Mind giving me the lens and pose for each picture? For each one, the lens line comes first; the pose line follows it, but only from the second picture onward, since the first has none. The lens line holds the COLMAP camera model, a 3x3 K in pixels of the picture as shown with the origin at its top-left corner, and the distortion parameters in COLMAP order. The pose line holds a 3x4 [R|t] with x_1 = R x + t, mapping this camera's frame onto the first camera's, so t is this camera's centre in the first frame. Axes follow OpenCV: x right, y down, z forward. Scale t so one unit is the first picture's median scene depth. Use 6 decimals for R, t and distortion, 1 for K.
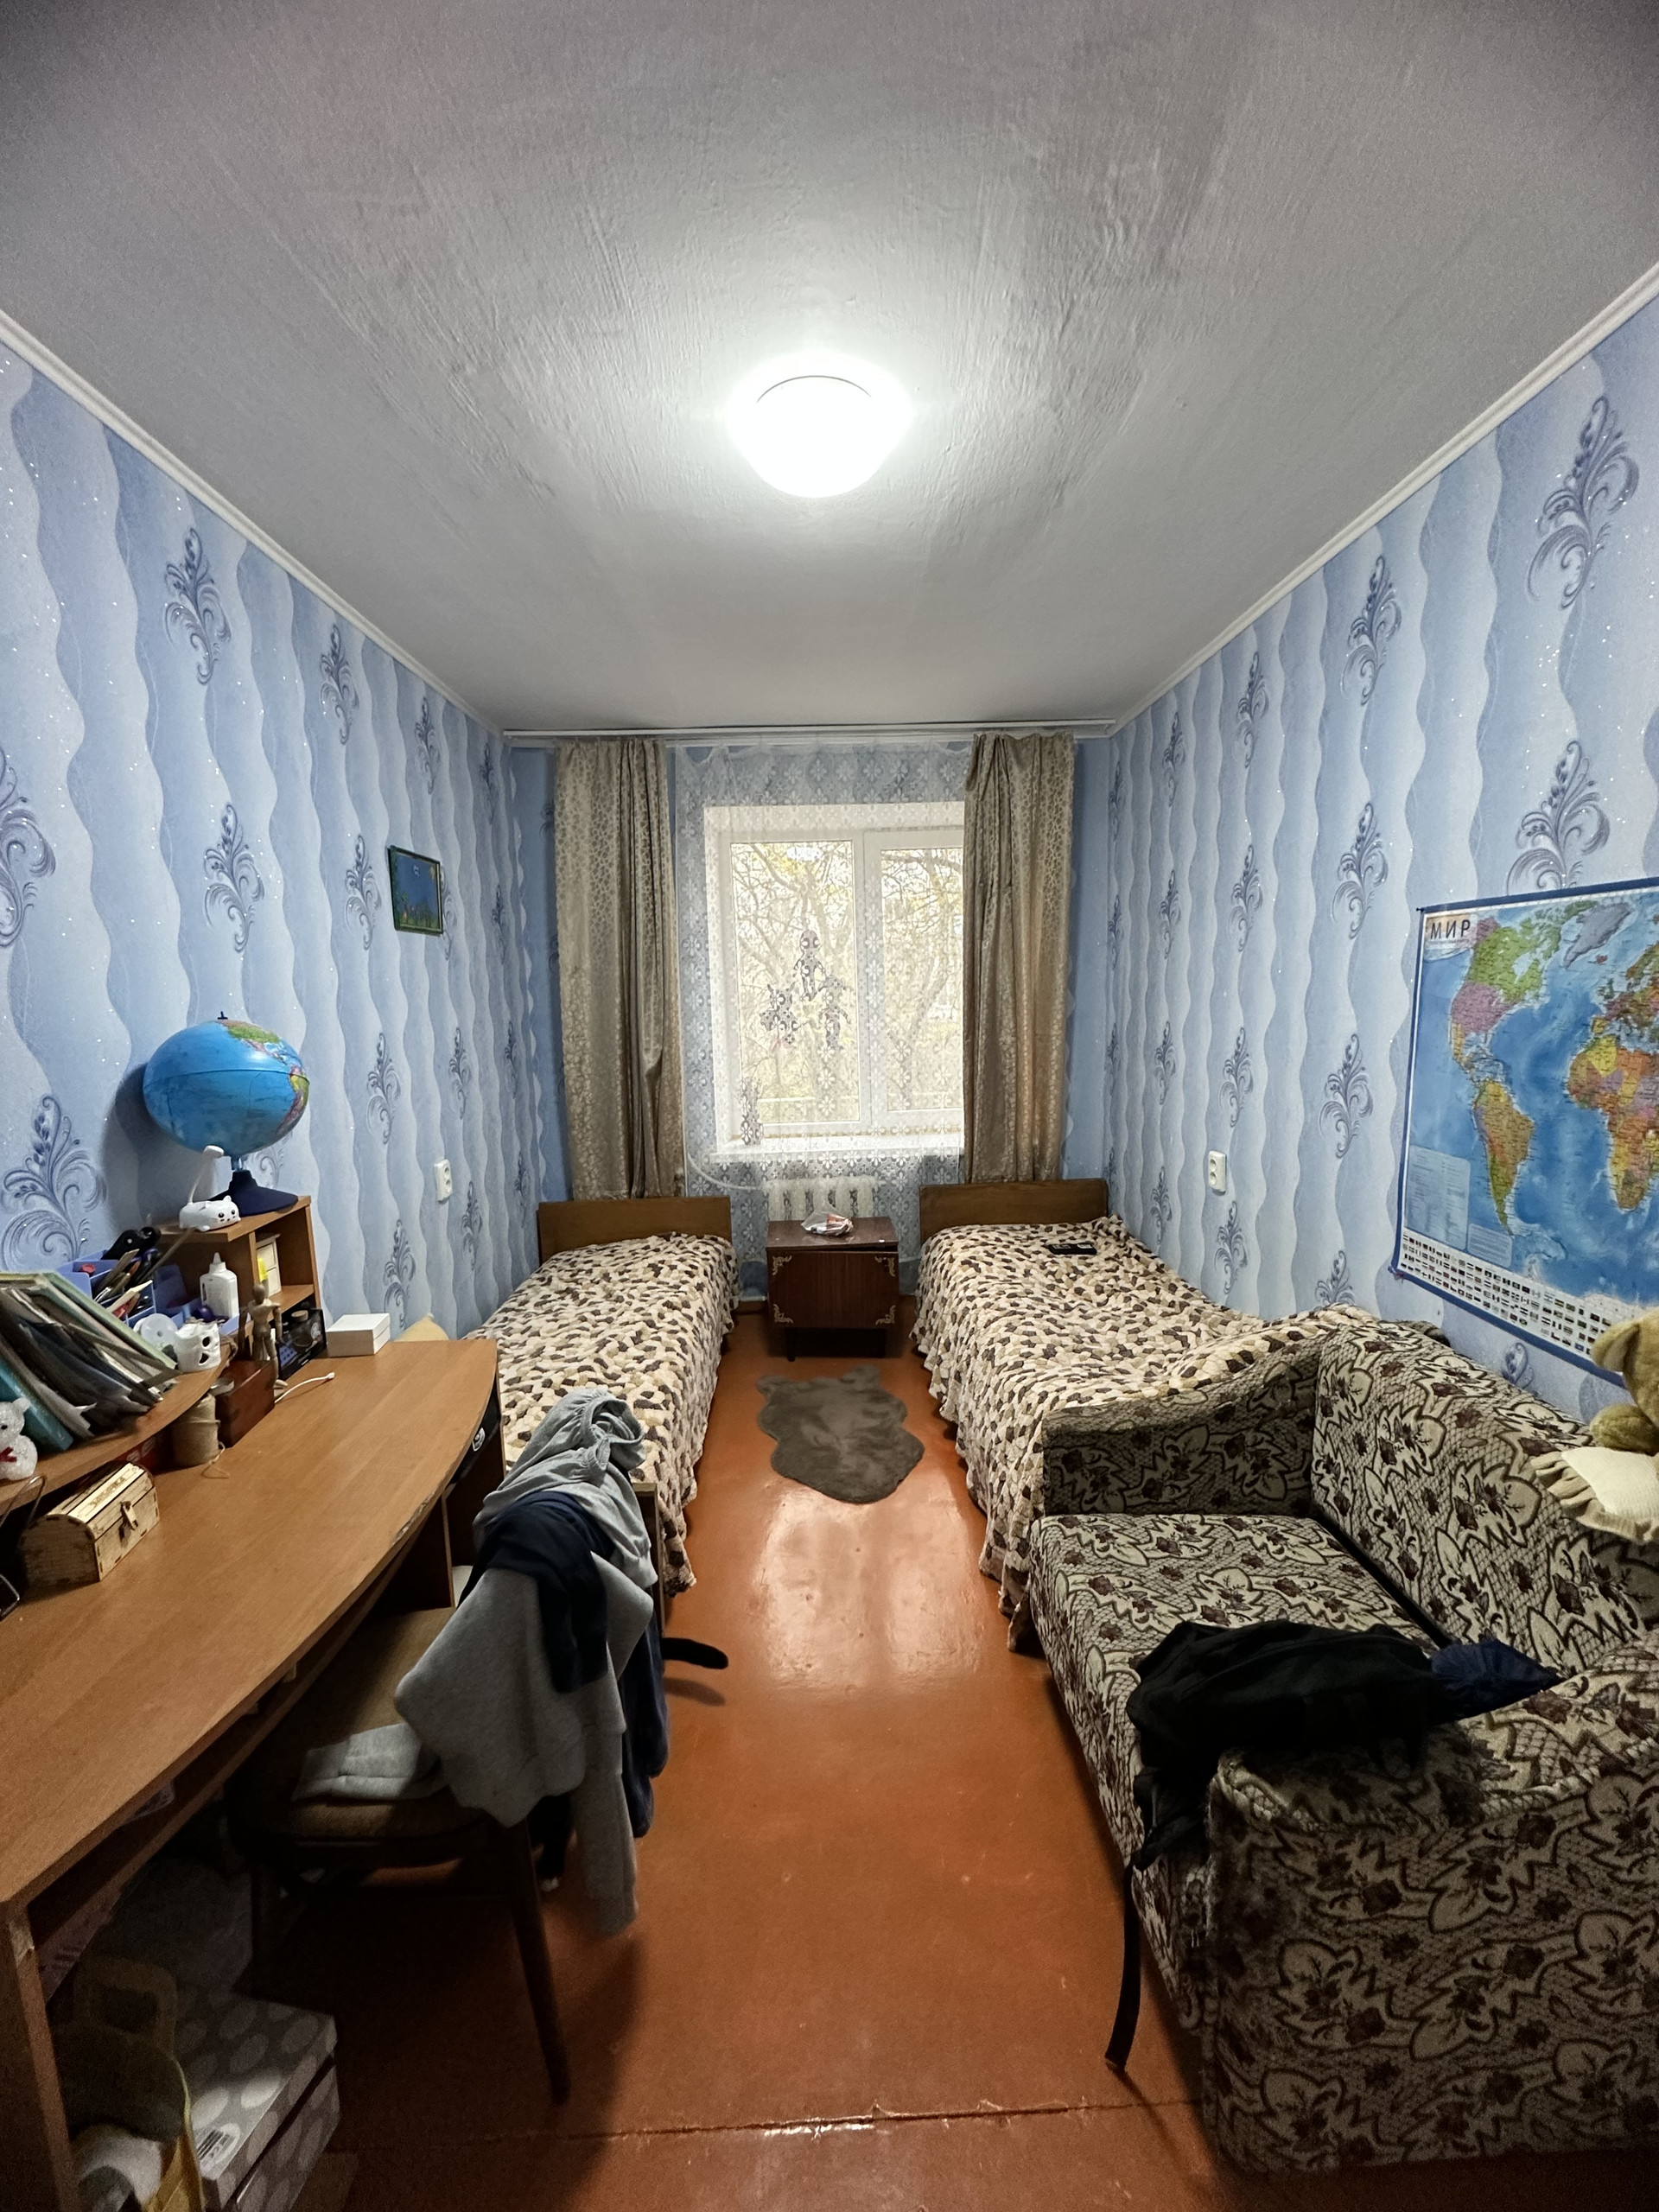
lens RADIAL K [[883.0, 0, 829.5], [0, 883.0, 1106.0], [0, 0, 1]] dist [-0.000243, -0.000063]
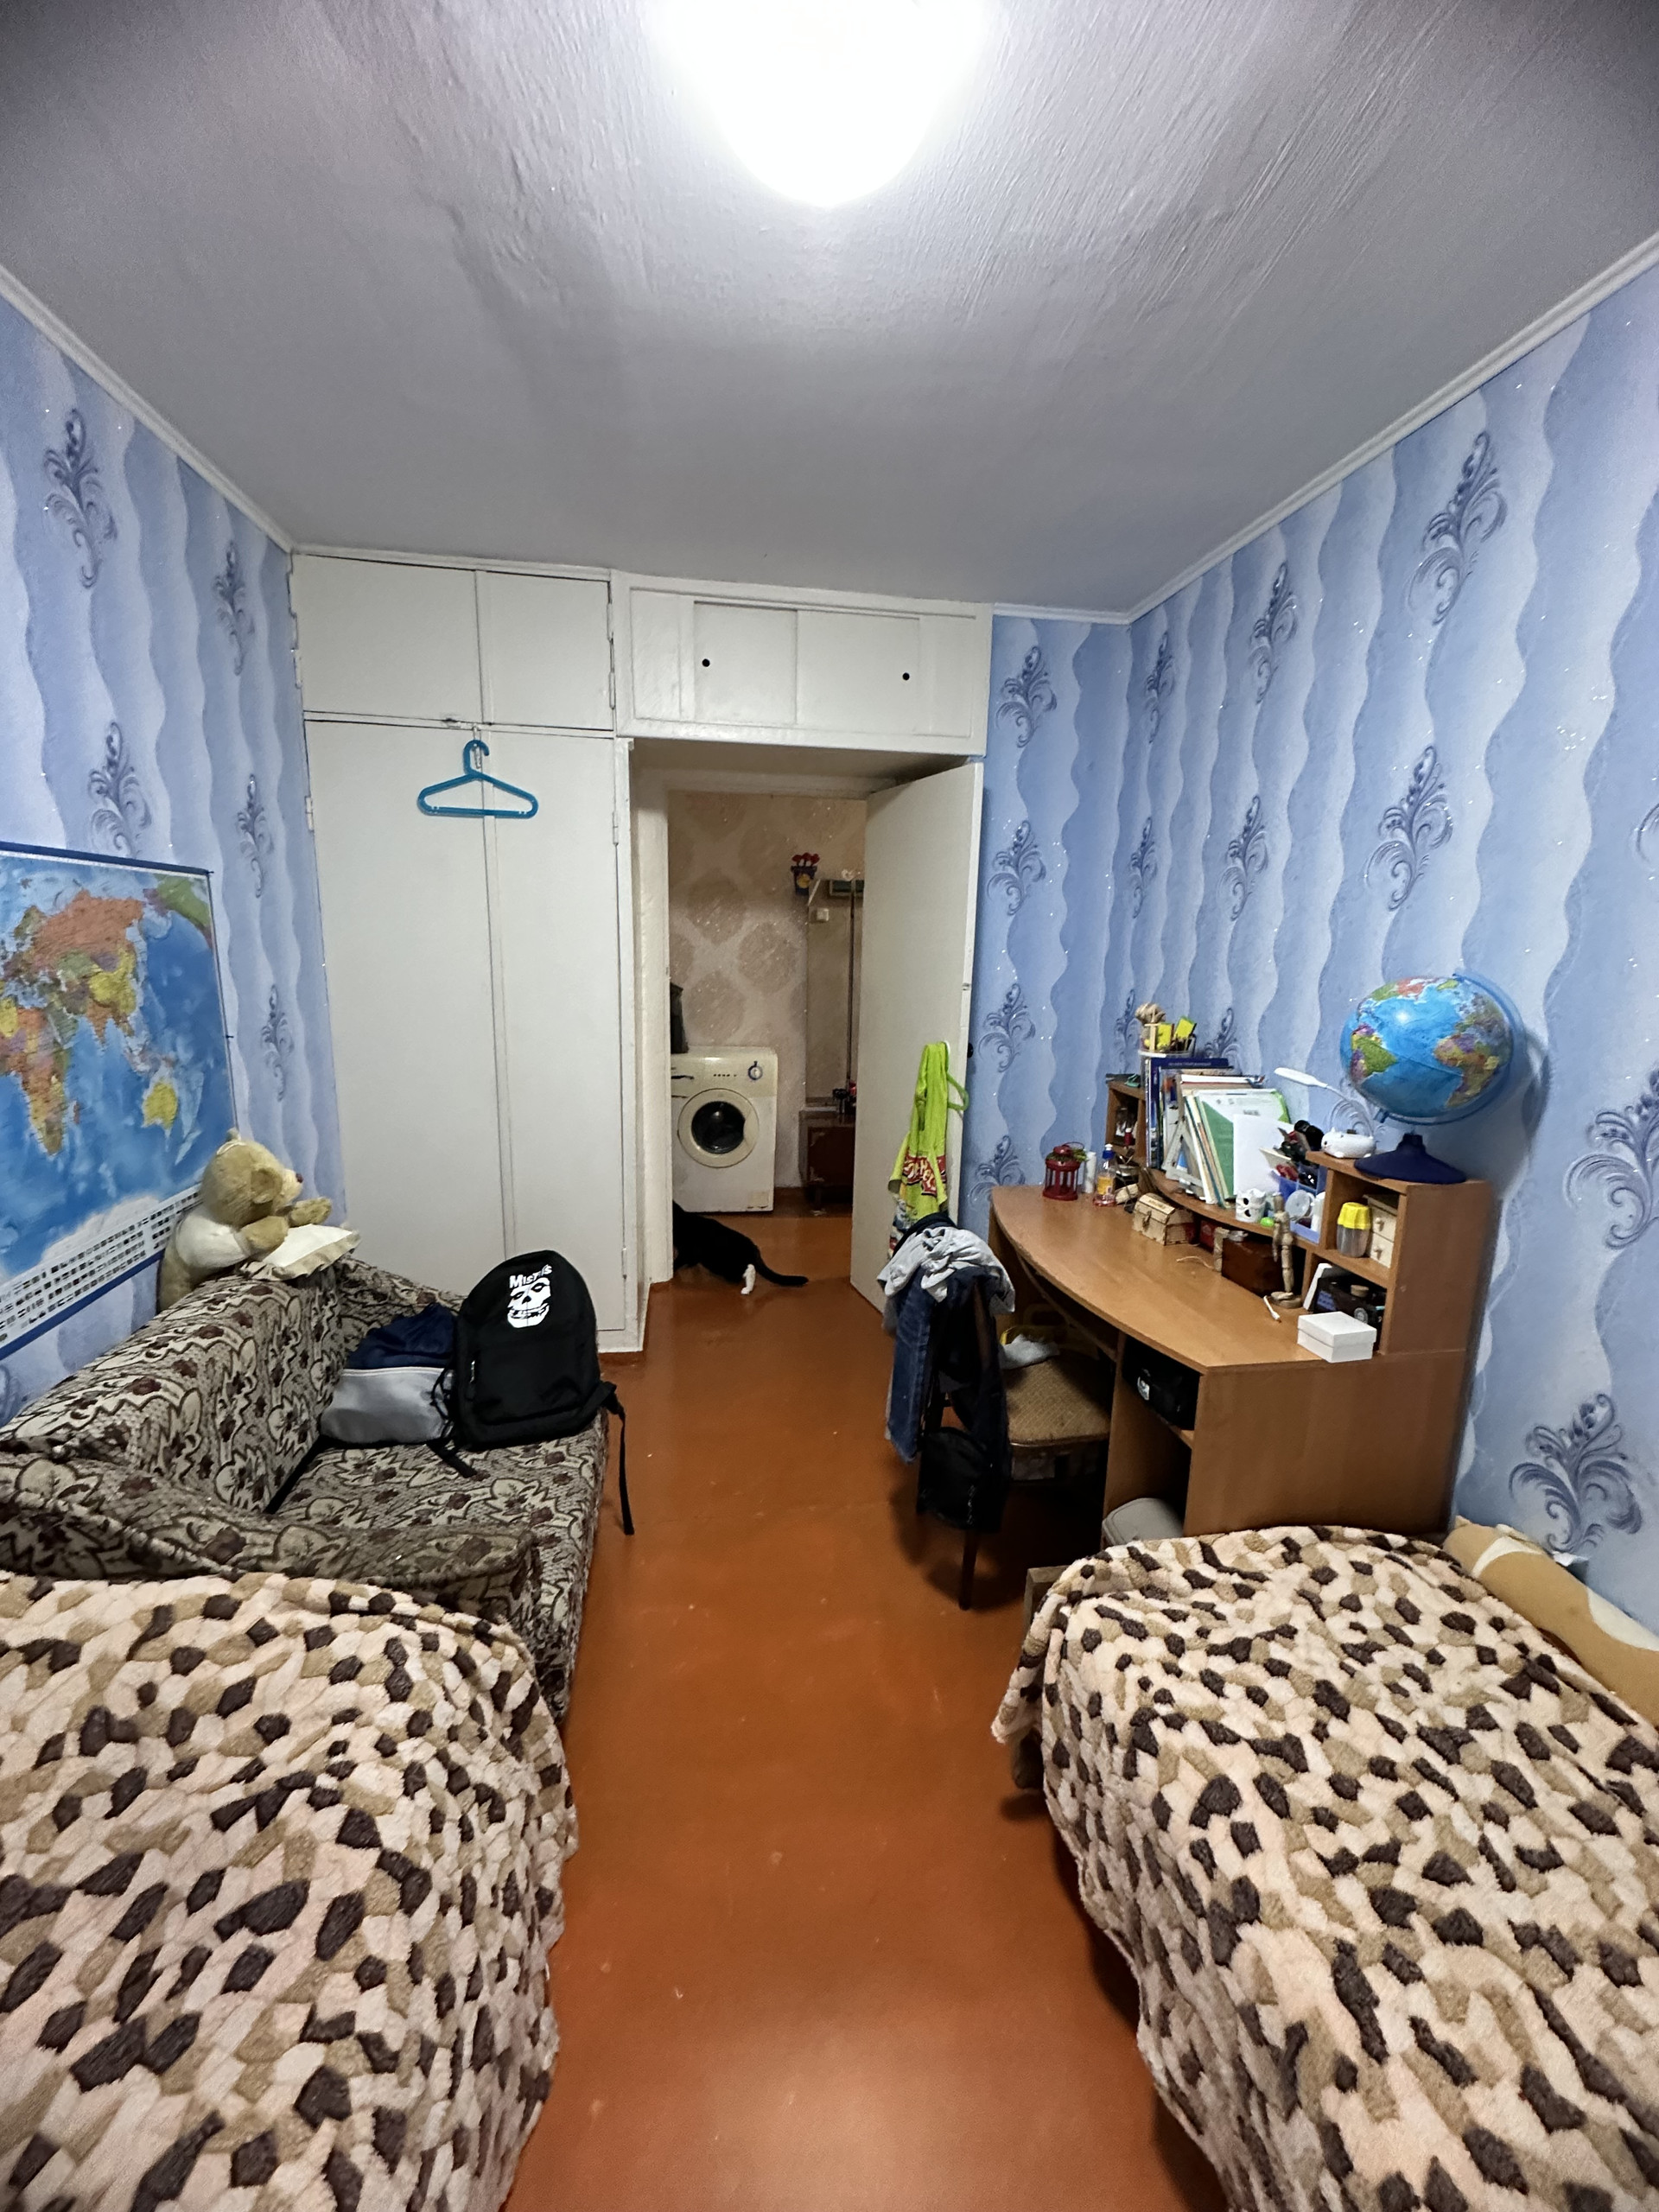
lens RADIAL K [[883.0, 0, 829.5], [0, 883.0, 1106.0], [0, 0, 1]] dist [-0.000243, -0.000063]
pose [[-0.992190, 0.027395, -0.121690, 0.091943], [-0.014146, 0.944576, 0.327987, -0.304603], [0.123931, 0.327147, -0.936812, 2.099930]]
